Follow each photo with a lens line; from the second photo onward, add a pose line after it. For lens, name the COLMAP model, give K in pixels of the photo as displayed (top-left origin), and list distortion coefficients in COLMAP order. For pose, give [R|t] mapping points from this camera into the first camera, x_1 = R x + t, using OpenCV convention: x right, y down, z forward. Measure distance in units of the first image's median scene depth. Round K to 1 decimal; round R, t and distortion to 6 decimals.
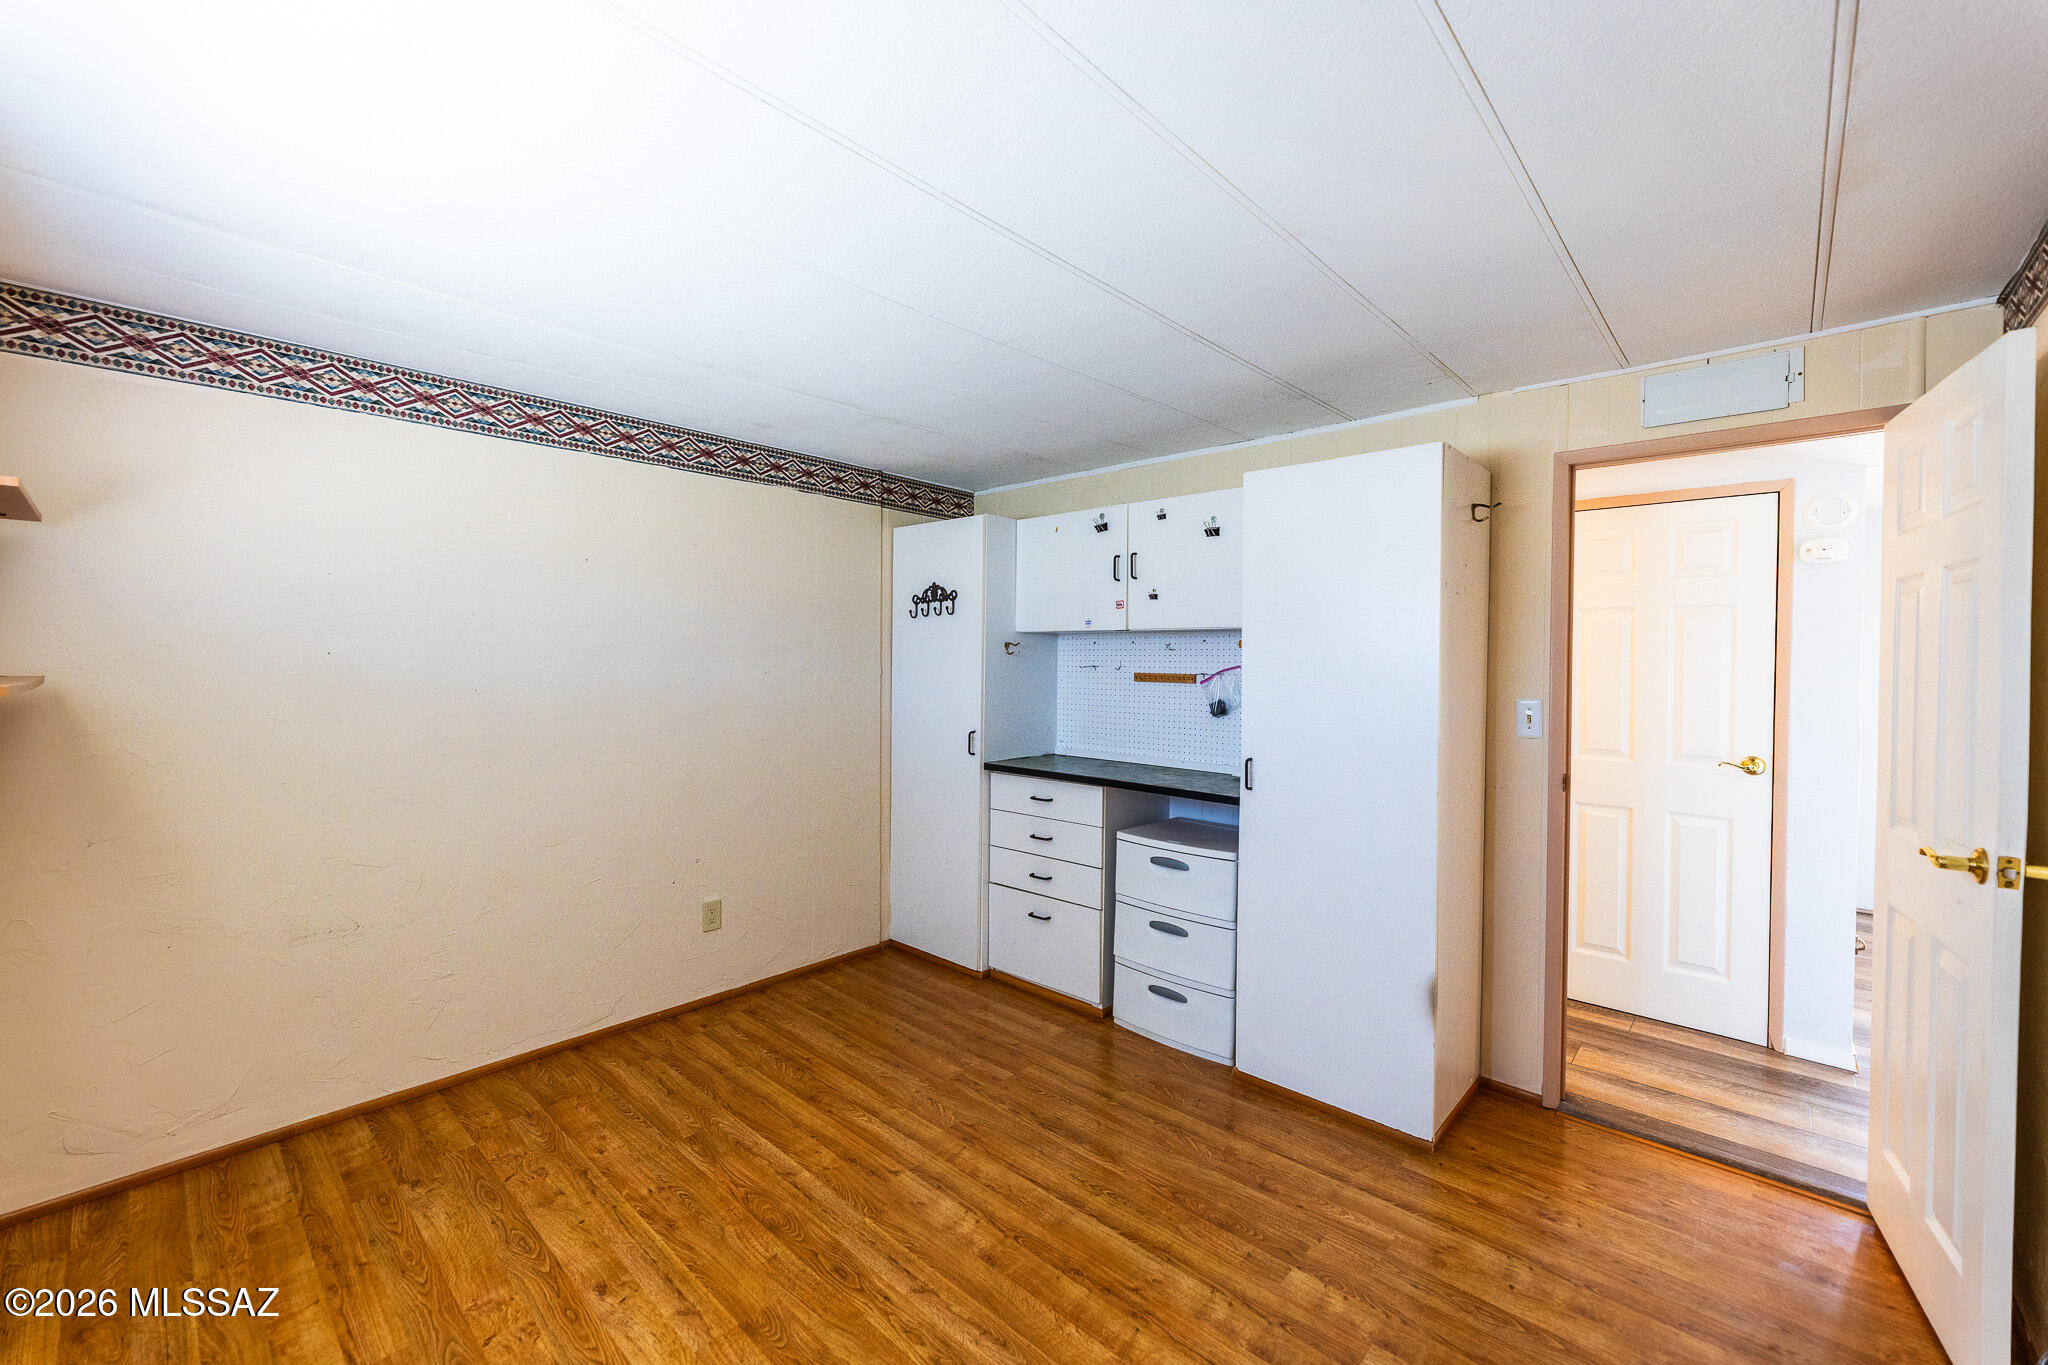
lens RADIAL K [[823.0, 0, 1030.7], [0, 823.0, 666.9], [0, 0, 1]] dist [0.002477, 0.000143]
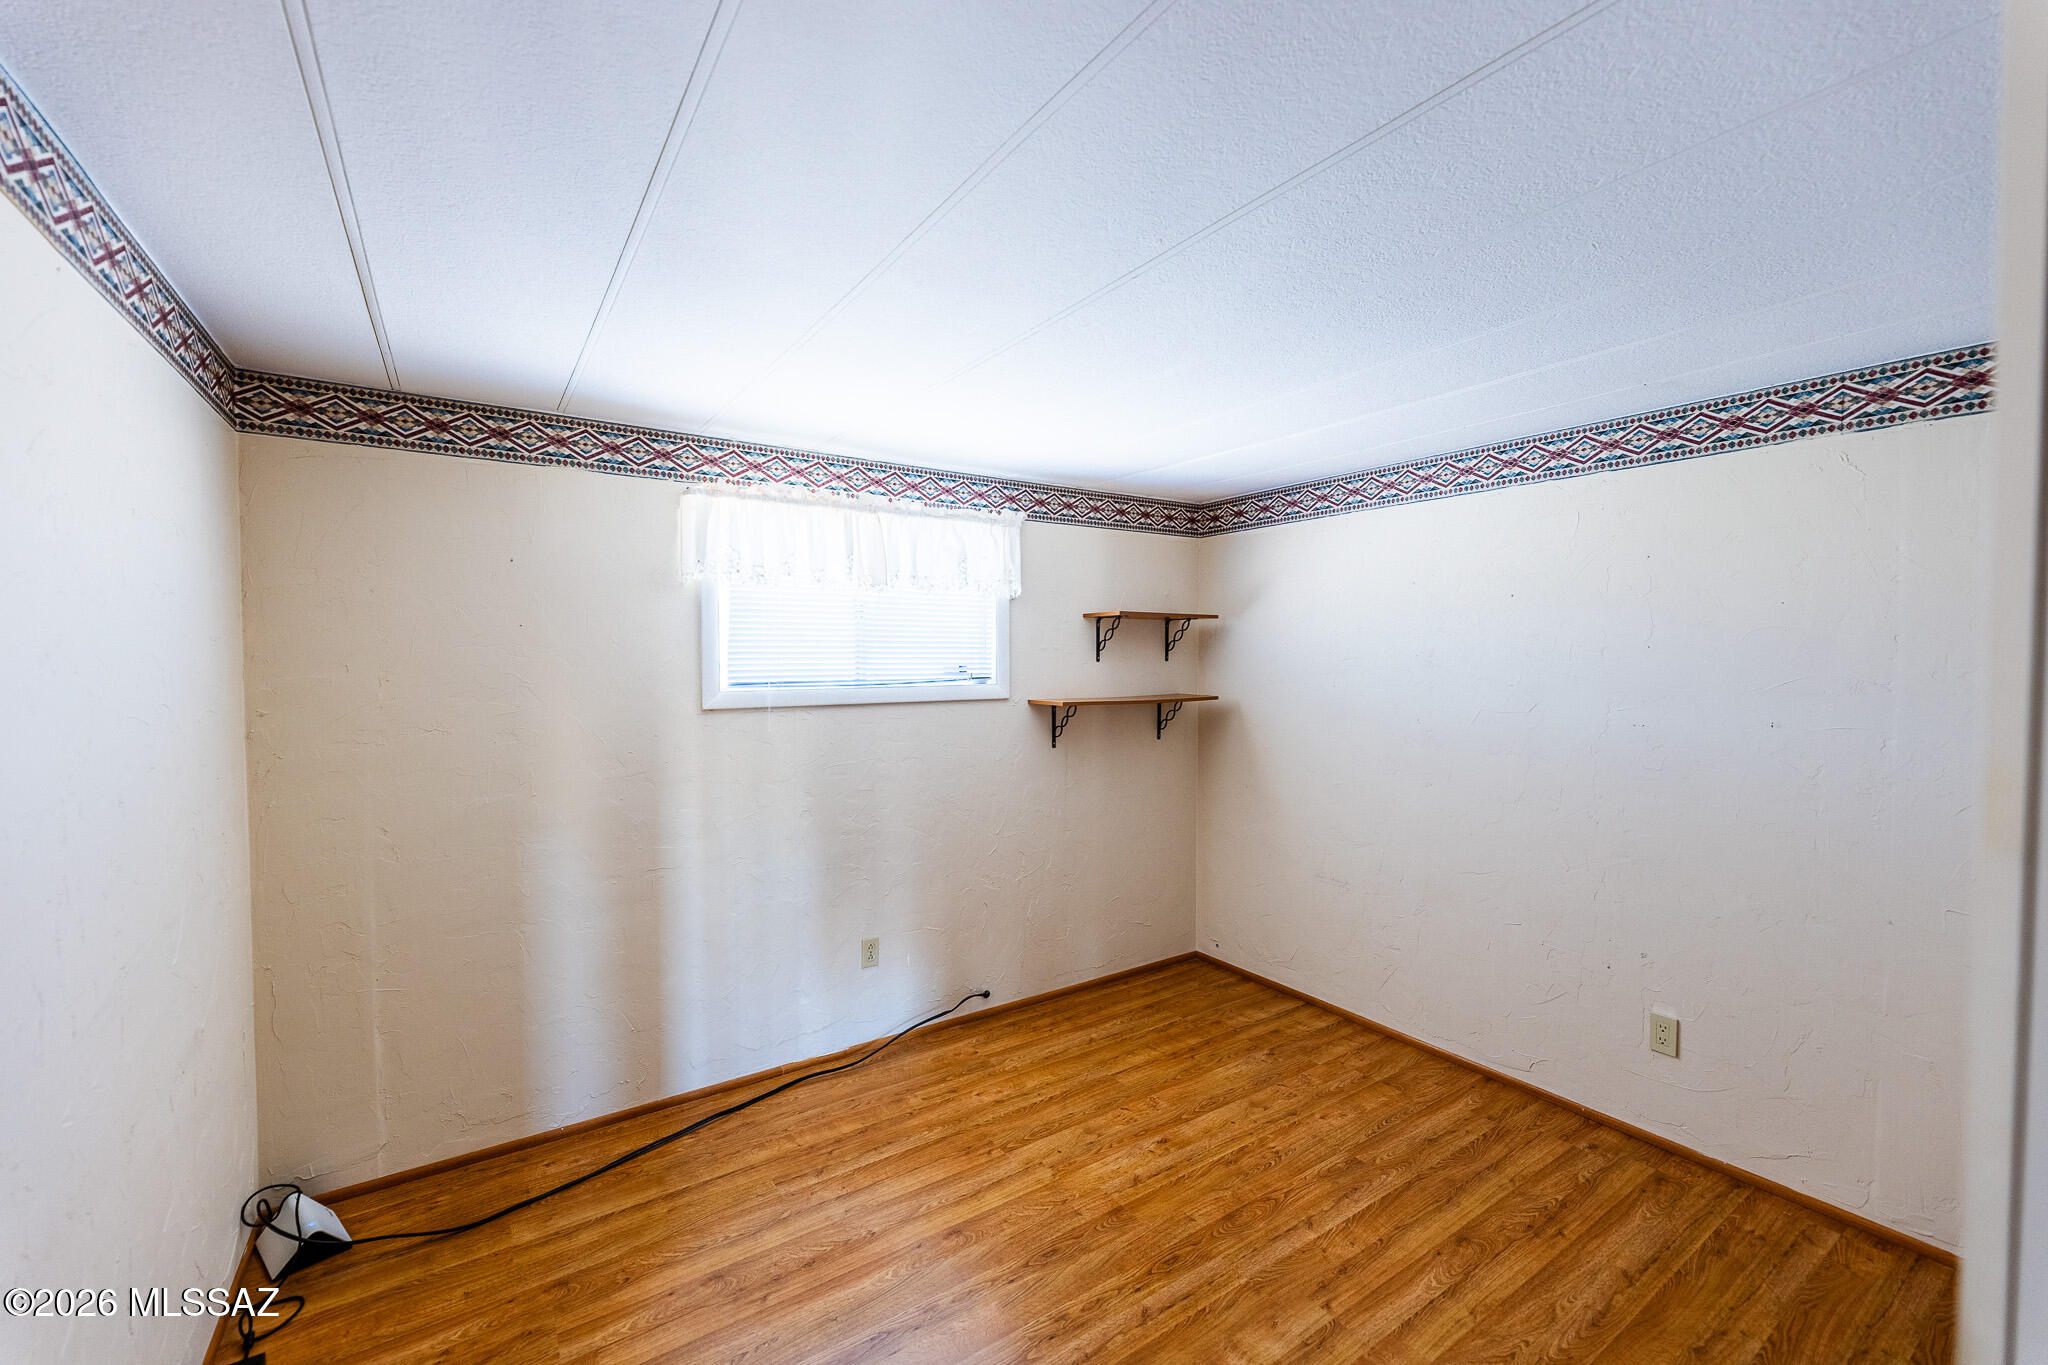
lens RADIAL K [[823.0, 0, 1015.7], [0, 823.0, 684.3], [0, 0, 1]] dist [0.002477, 0.000143]
pose [[-0.233017, 0.026727, -0.972105, 0.716827], [-0.010430, 0.999496, 0.029980, -0.061871], [0.972417, 0.017125, -0.232621, 0.845065]]
